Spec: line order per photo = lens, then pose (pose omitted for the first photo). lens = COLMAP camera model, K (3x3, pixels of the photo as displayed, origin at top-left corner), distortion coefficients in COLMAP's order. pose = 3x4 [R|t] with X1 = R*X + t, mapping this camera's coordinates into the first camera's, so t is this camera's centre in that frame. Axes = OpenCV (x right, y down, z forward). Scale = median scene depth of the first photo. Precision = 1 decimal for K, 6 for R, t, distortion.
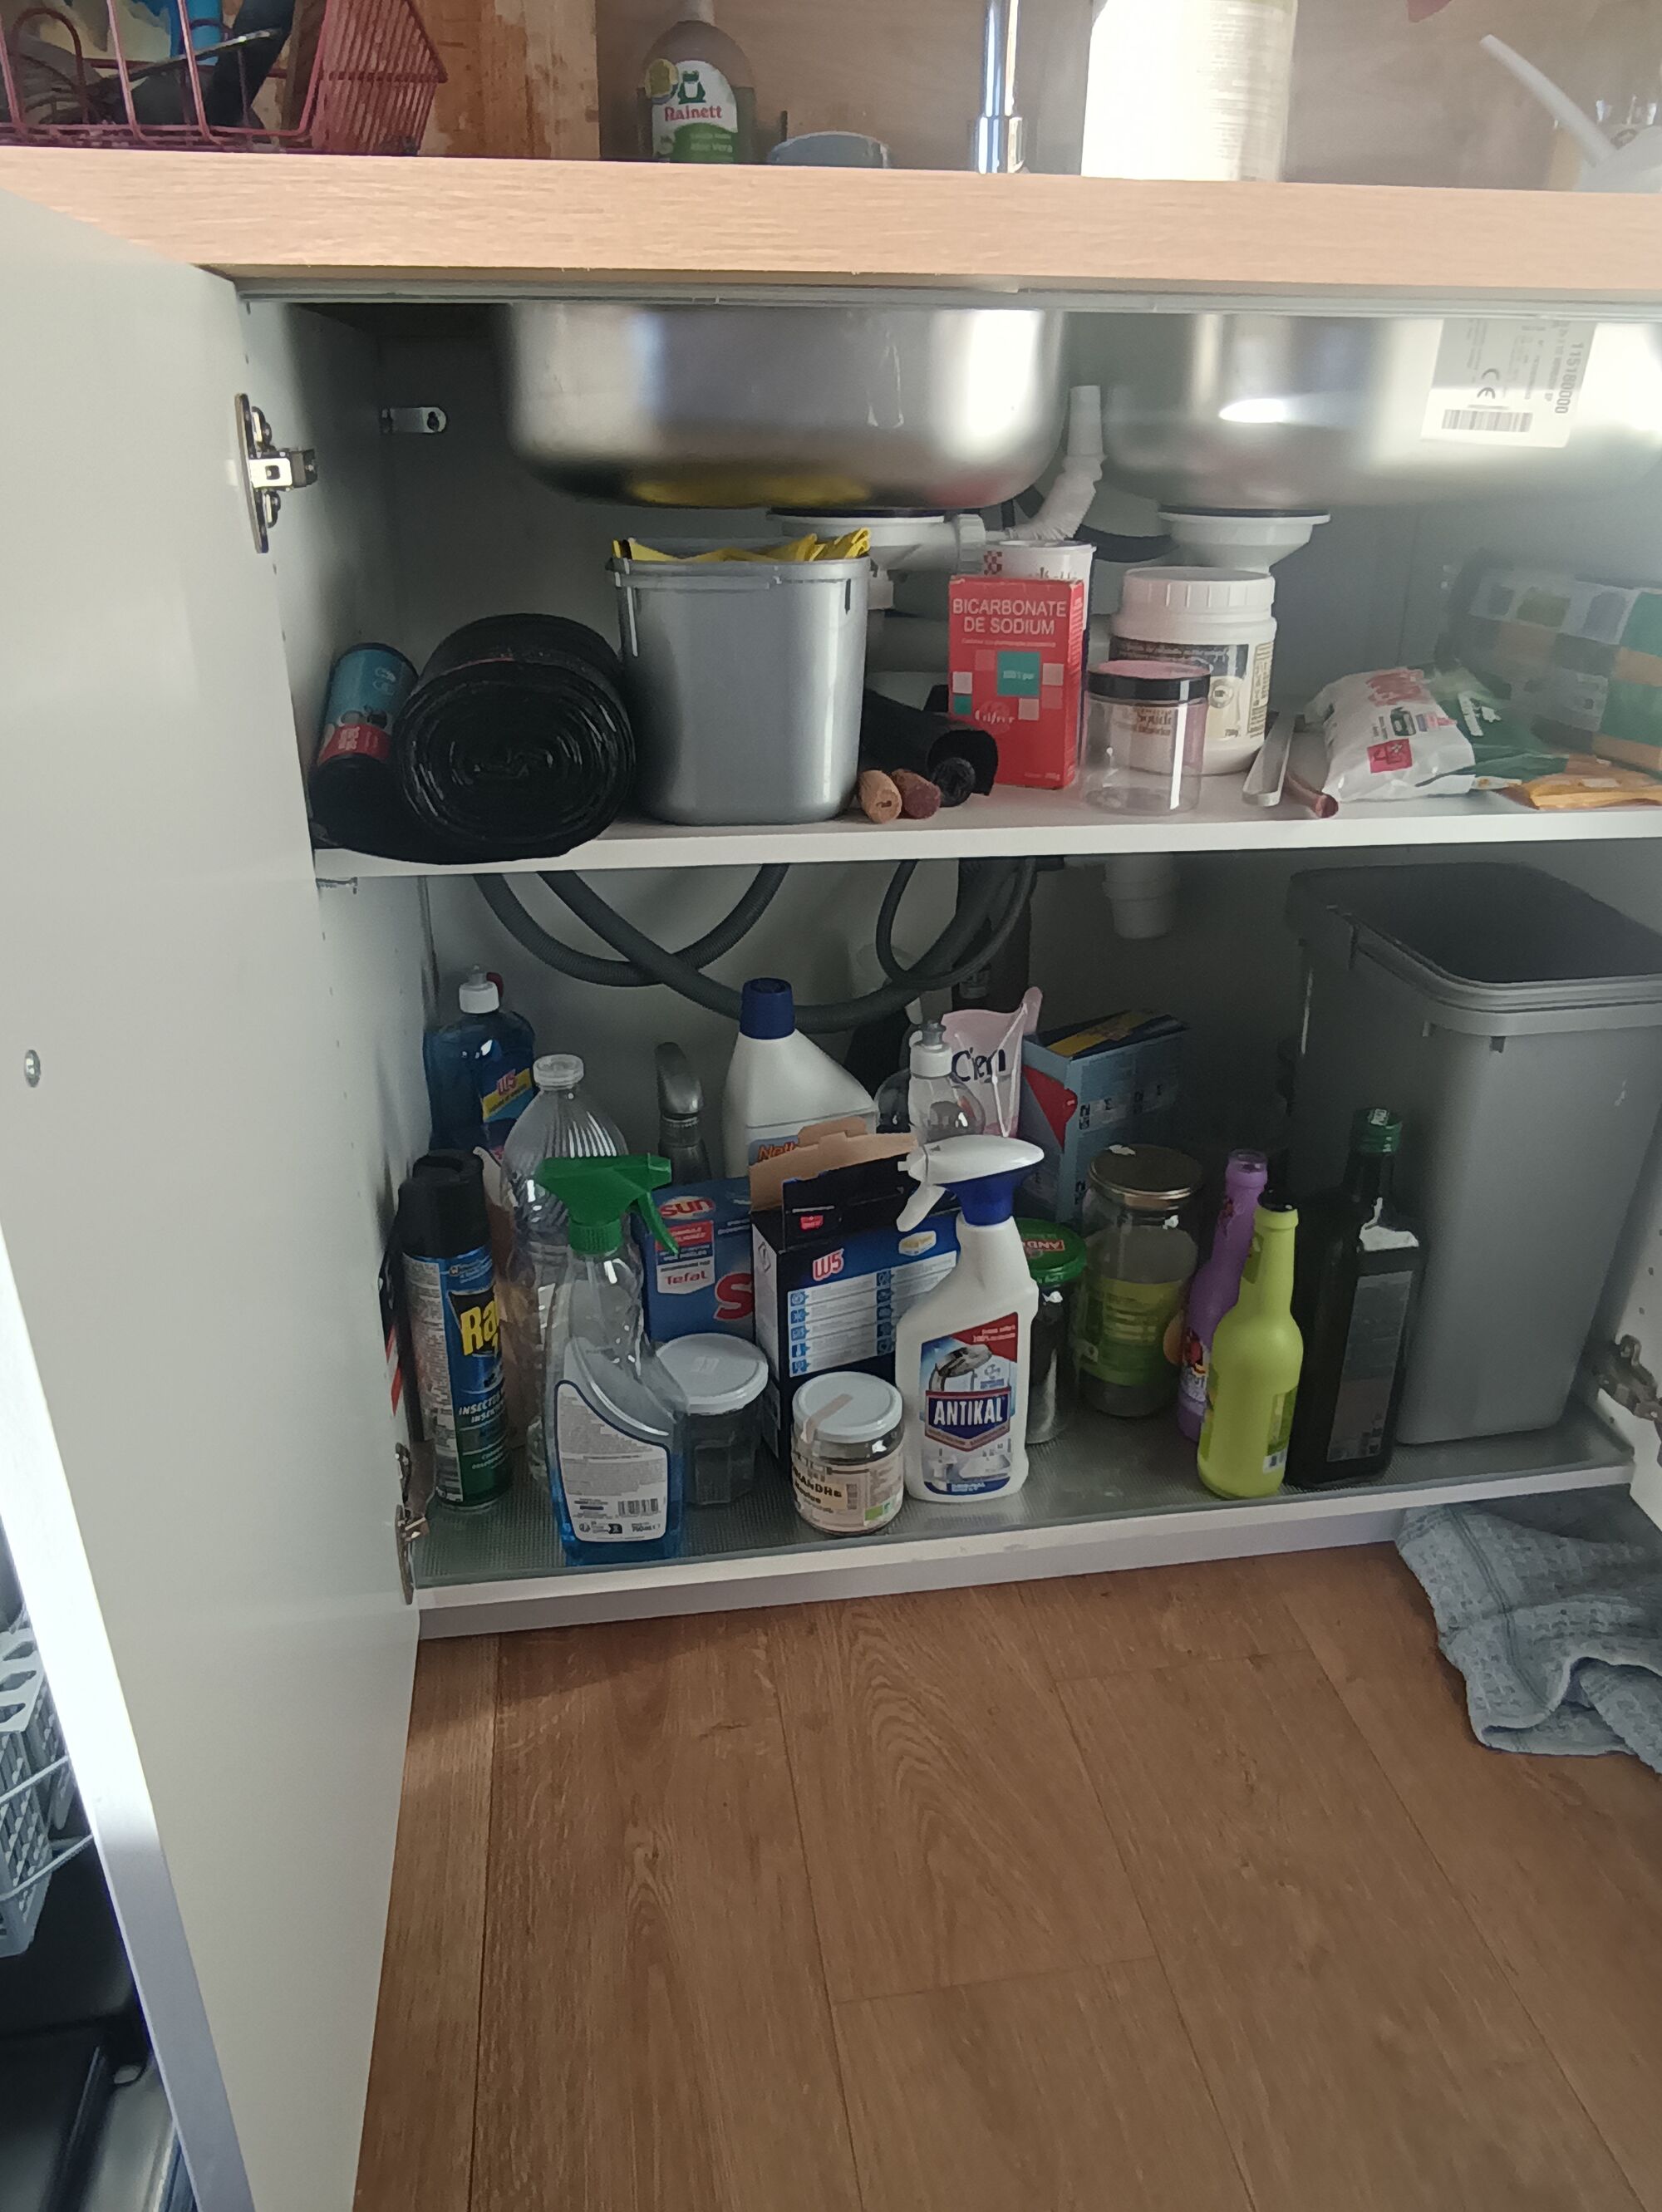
lens RADIAL K [[1542.0, 0, 840.1], [0, 1542.0, 1100.2], [0, 0, 1]] dist [-0.062663, 0.066073]
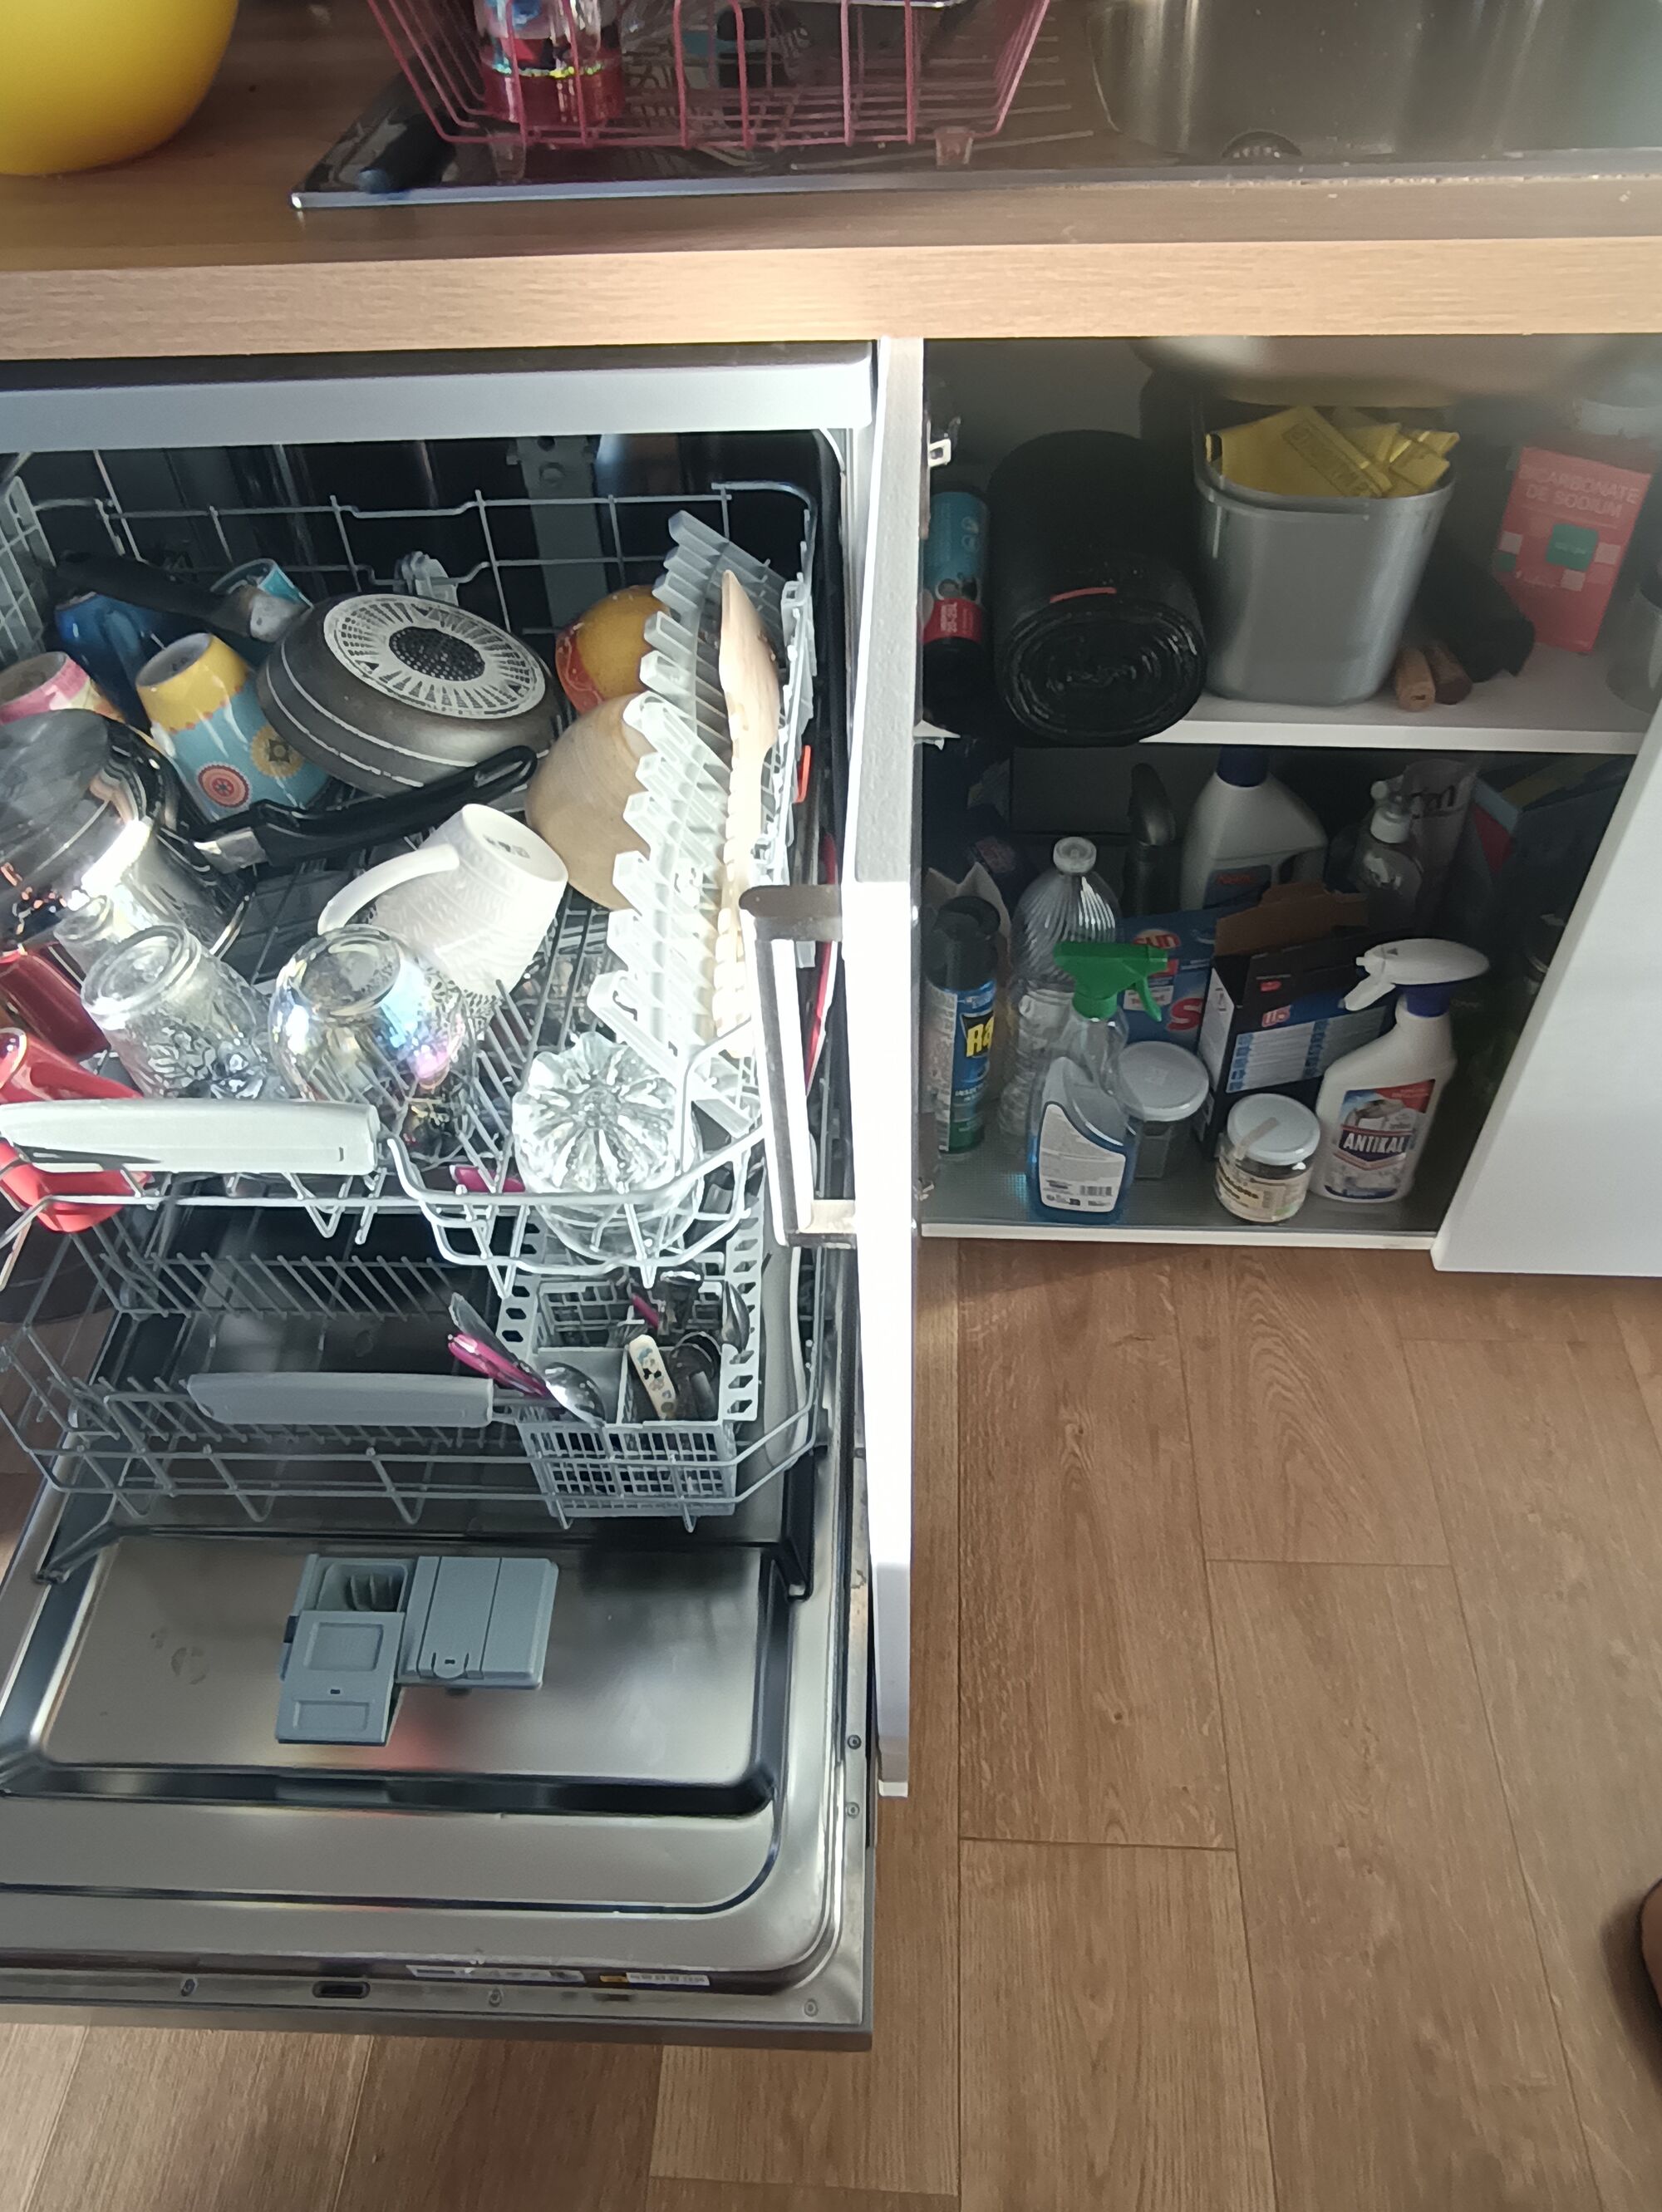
lens RADIAL K [[1542.0, 0, 840.1], [0, 1542.0, 1100.2], [0, 0, 1]] dist [-0.062663, 0.066073]
pose [[0.978290, 0.127199, -0.163611, -0.139802], [-0.051441, 0.913815, 0.402859, -0.302127], [0.200754, -0.385697, 0.900520, -0.153497]]
